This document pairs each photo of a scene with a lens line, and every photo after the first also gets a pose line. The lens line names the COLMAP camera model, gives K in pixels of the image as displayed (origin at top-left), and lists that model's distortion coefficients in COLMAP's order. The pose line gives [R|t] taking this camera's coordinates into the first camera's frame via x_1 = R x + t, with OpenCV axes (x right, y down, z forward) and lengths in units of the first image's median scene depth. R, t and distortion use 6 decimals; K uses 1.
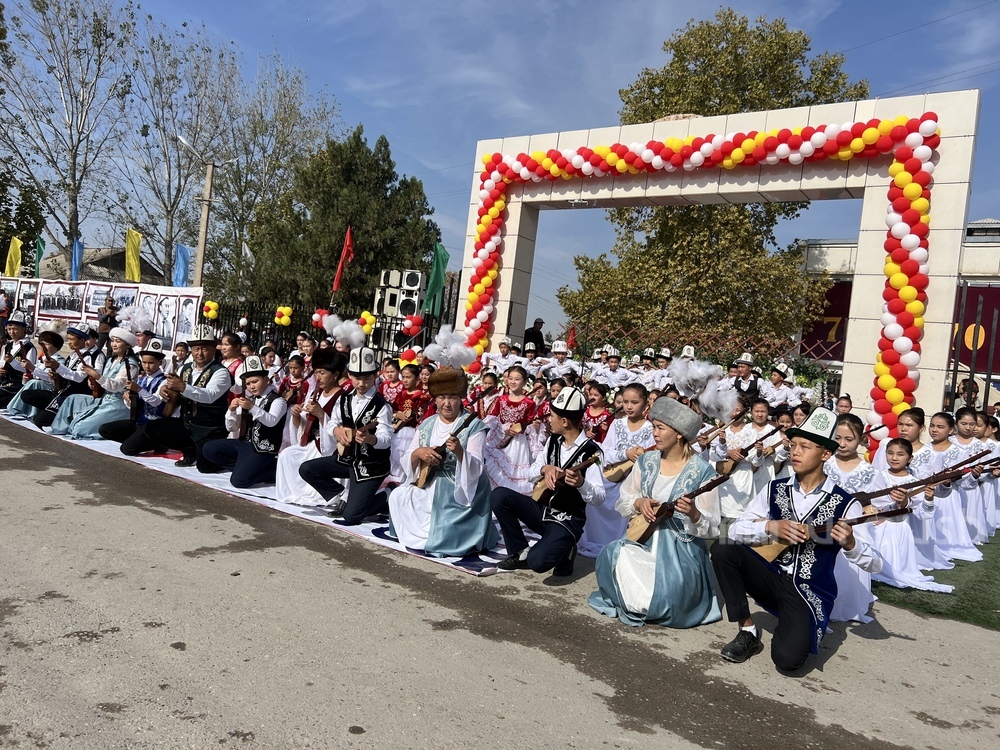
lens RADIAL K [[746.4, 0, 500.0], [0, 746.4, 375.0], [0, 0, 1]] dist [0.050731, -0.049106]
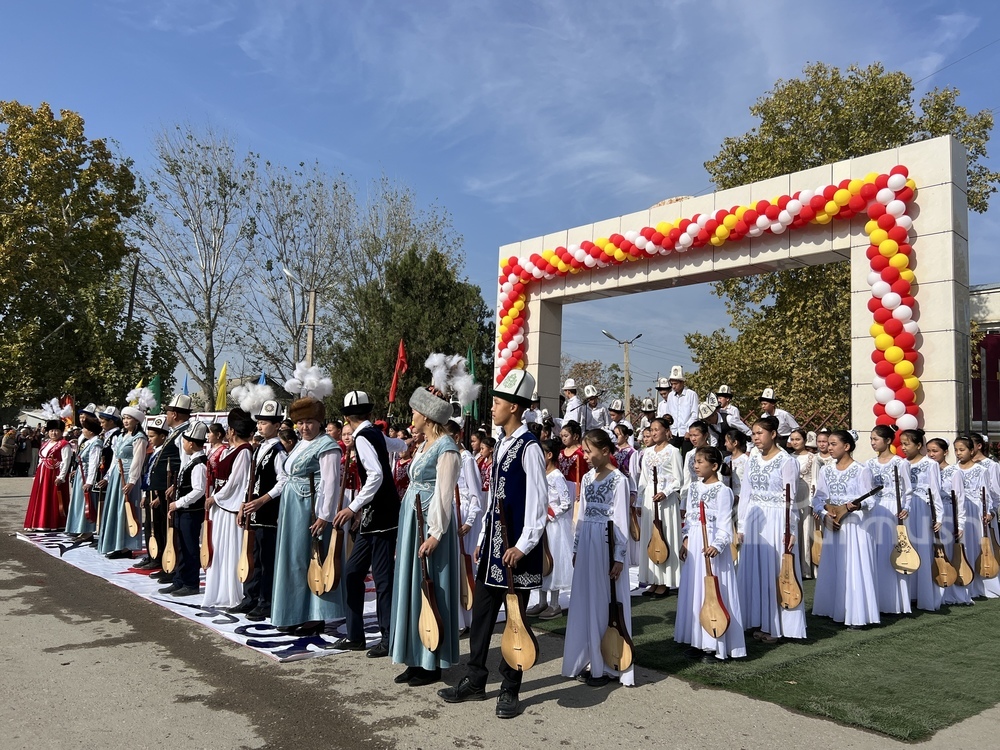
lens RADIAL K [[792.2, 0, 500.0], [0, 792.2, 375.0], [0, 0, 1]] dist [0.089097, -0.132577]
pose [[0.975431, -0.102476, -0.195020, 0.078561], [0.077928, 0.988494, -0.129643, 0.002881], [0.206061, 0.111260, 0.972193, -0.022655]]
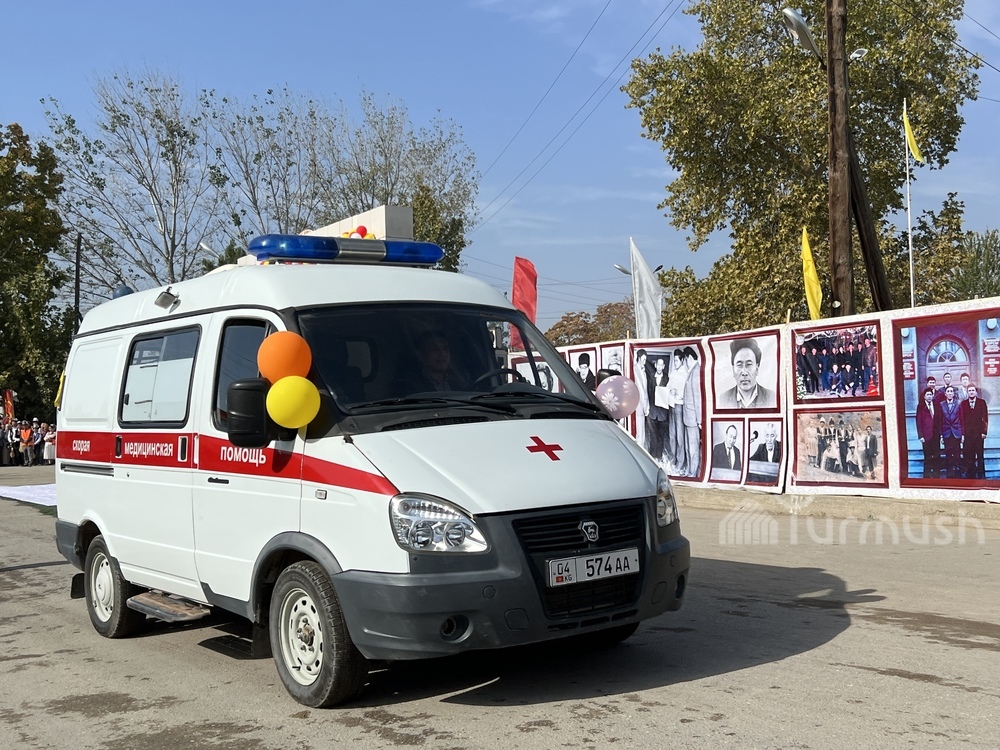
lens RADIAL K [[1169.1, 0, 500.0], [0, 1169.1, 375.0], [0, 0, 1]] dist [0.173841, -0.483220]
pose [[0.915310, -0.154943, -0.371754, 0.493316], [0.130447, 0.987332, -0.090329, 0.055143], [0.381041, 0.034185, 0.923926, -0.305411]]
